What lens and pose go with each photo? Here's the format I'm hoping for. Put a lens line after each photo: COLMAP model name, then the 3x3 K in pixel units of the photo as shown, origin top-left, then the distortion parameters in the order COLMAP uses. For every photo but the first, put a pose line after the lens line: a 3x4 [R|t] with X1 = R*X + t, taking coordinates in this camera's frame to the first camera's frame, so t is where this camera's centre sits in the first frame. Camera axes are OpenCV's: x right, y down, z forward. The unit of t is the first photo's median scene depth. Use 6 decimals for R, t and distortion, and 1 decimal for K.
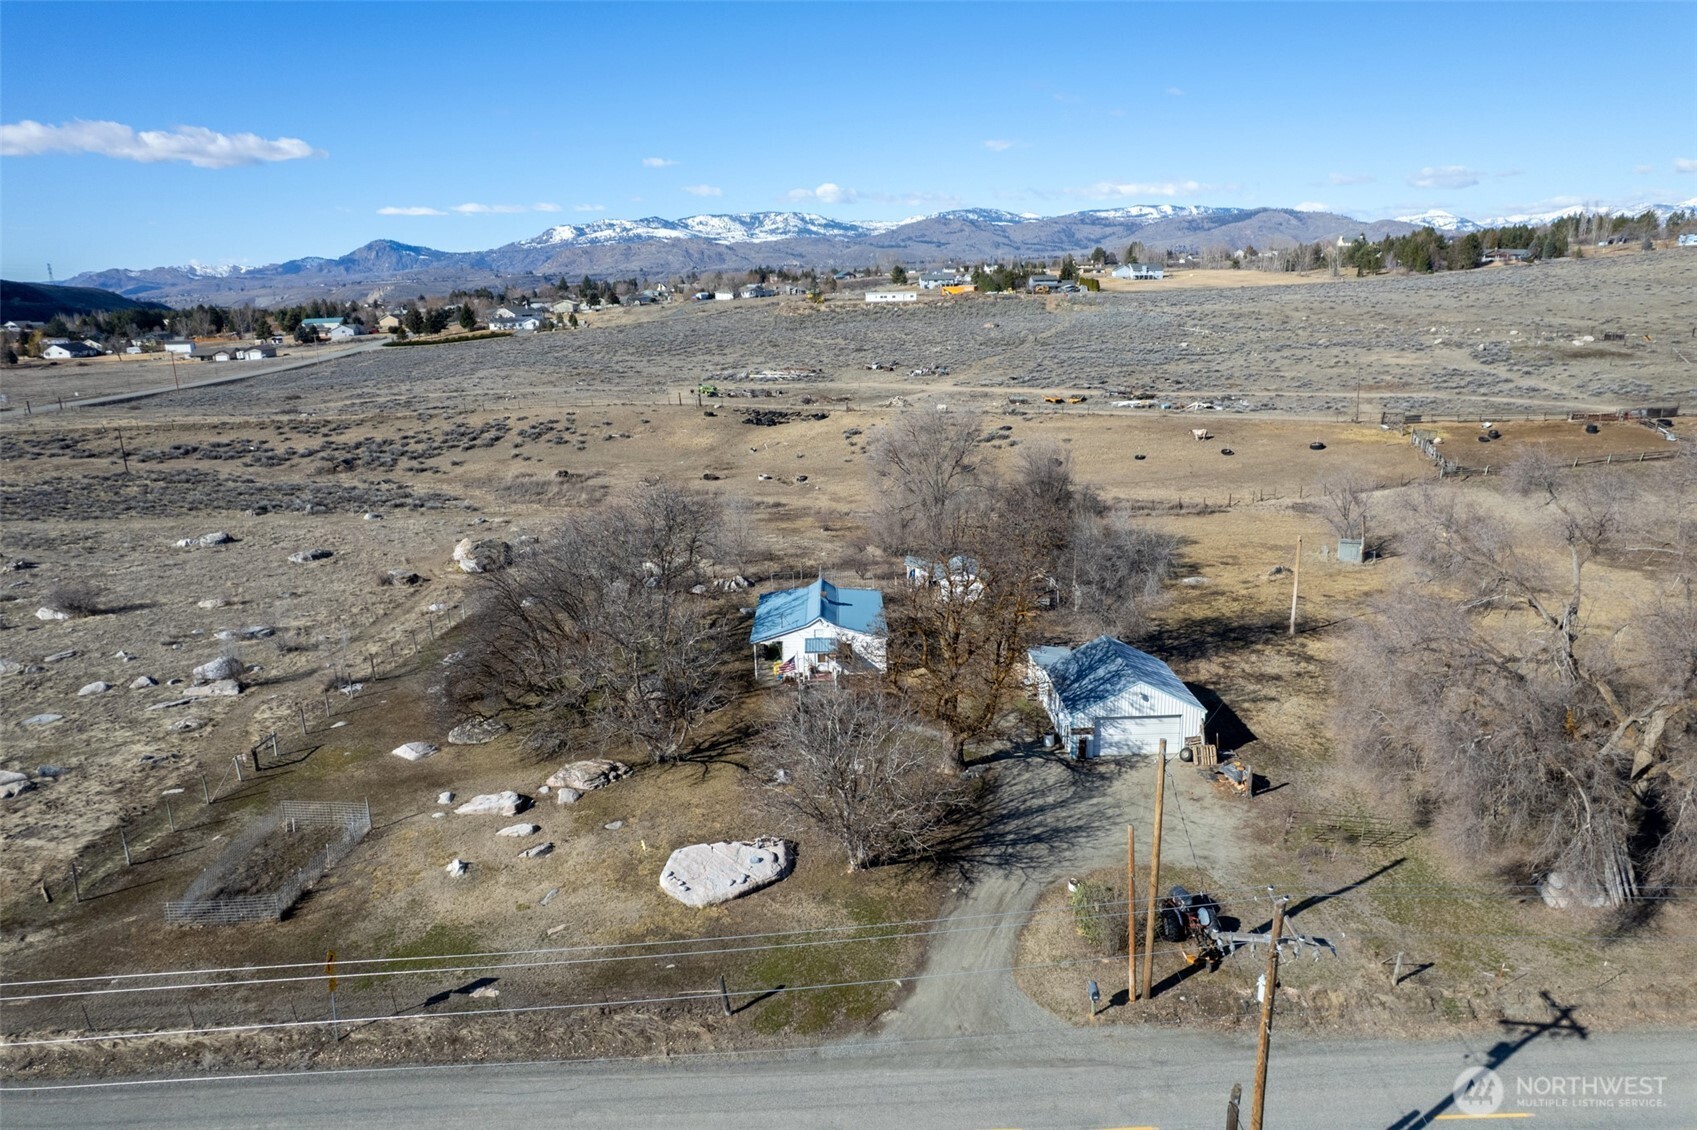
lens RADIAL K [[1086.7, 0, 848.5], [0, 1086.7, 565.0], [0, 0, 1]] dist [-0.085530, 0.077509]
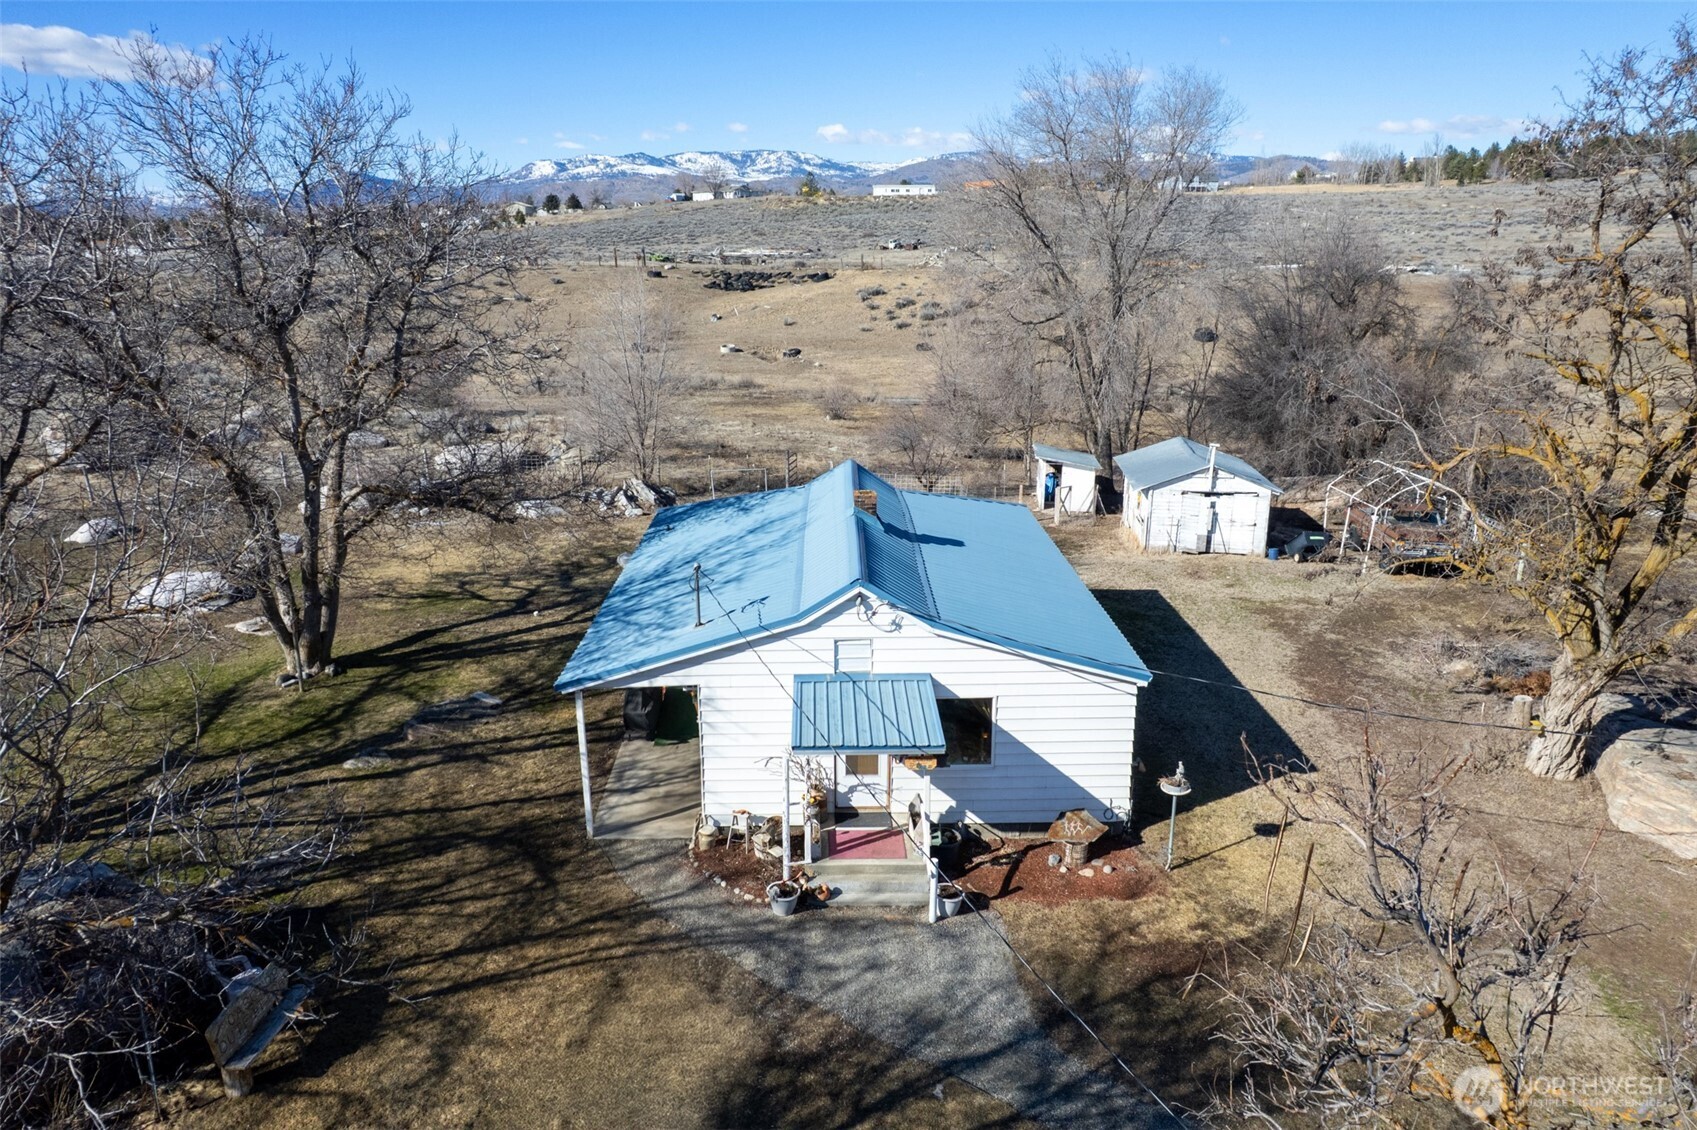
lens RADIAL K [[1129.8, 0, 848.5], [0, 1129.8, 565.0], [0, 0, 1]] dist [-0.053697, 0.003425]
pose [[0.999804, 0.017611, 0.009029, -0.012192], [-0.017918, 0.999224, 0.035081, 0.013836], [-0.008404, -0.035236, 0.999344, 0.301304]]
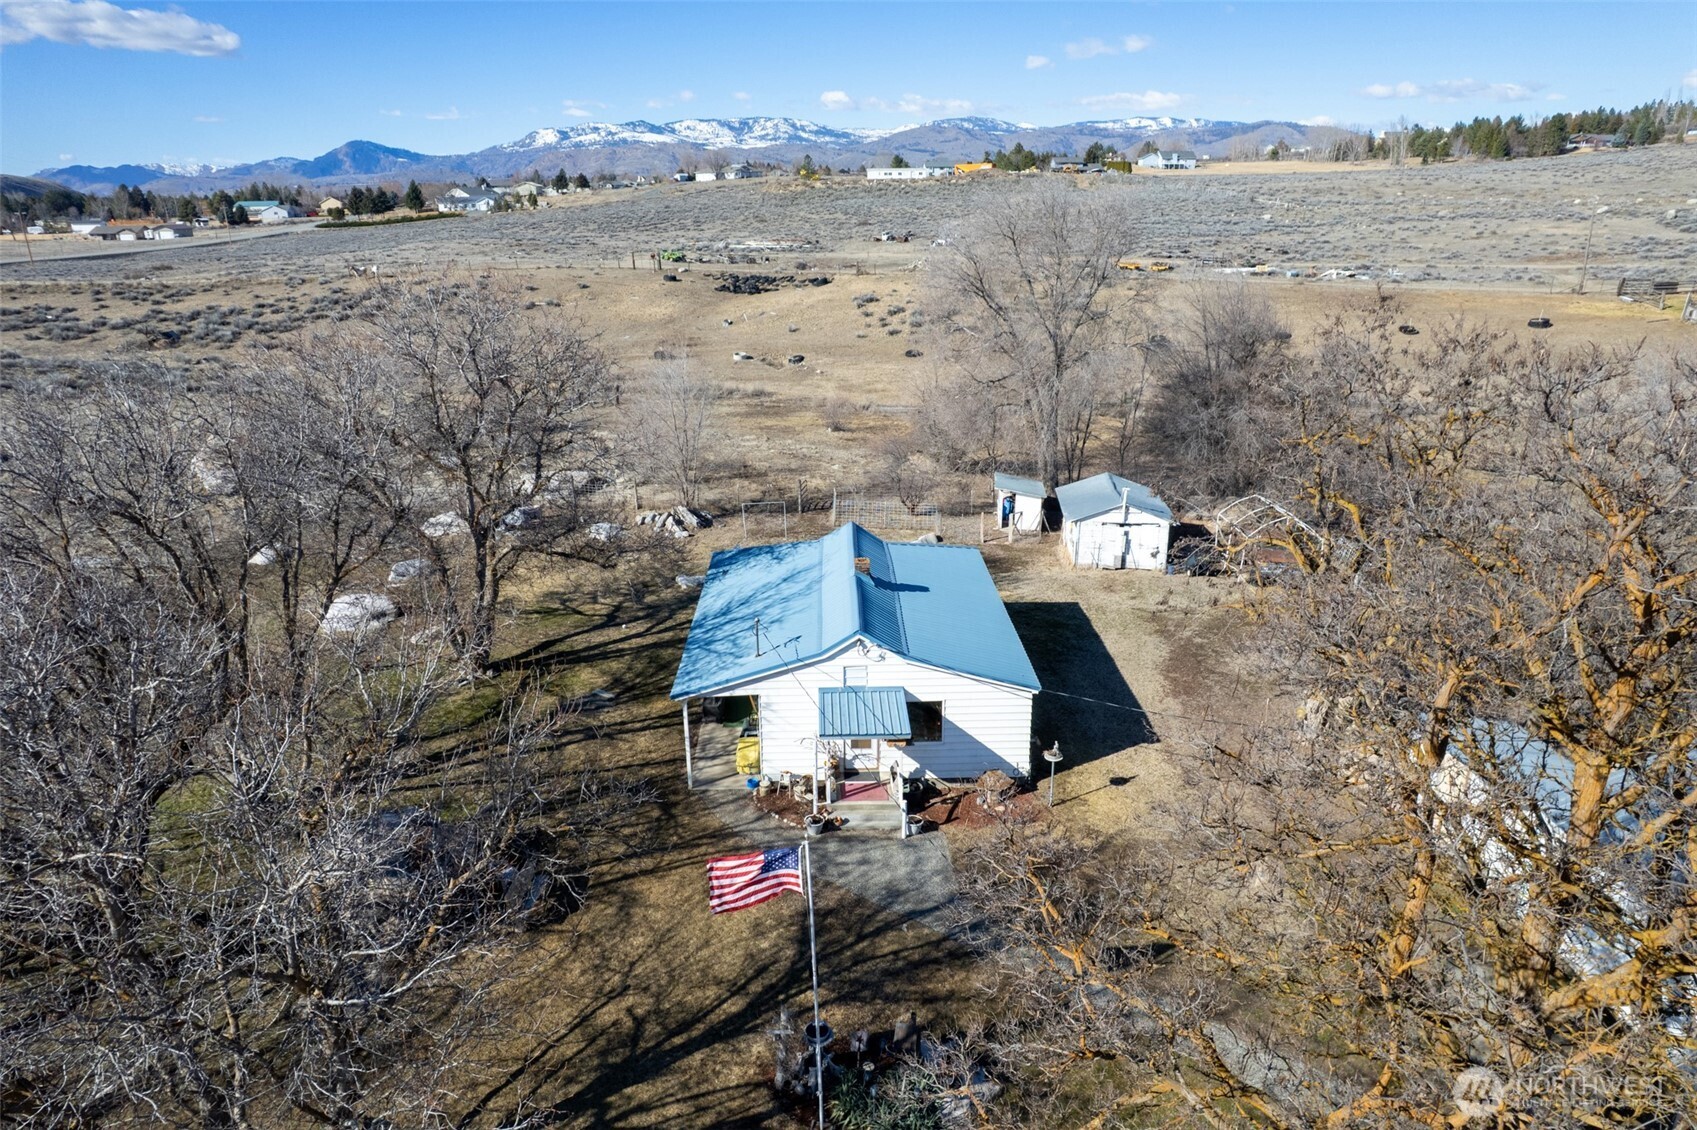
lens RADIAL K [[1086.7, 0, 848.5], [0, 1086.7, 565.0], [0, 0, 1]] dist [-0.085530, 0.077509]
pose [[0.999853, 0.011683, 0.012551, -0.013760], [-0.012611, 0.996986, 0.076551, -0.001675], [-0.011619, -0.076698, 0.996987, 0.249725]]
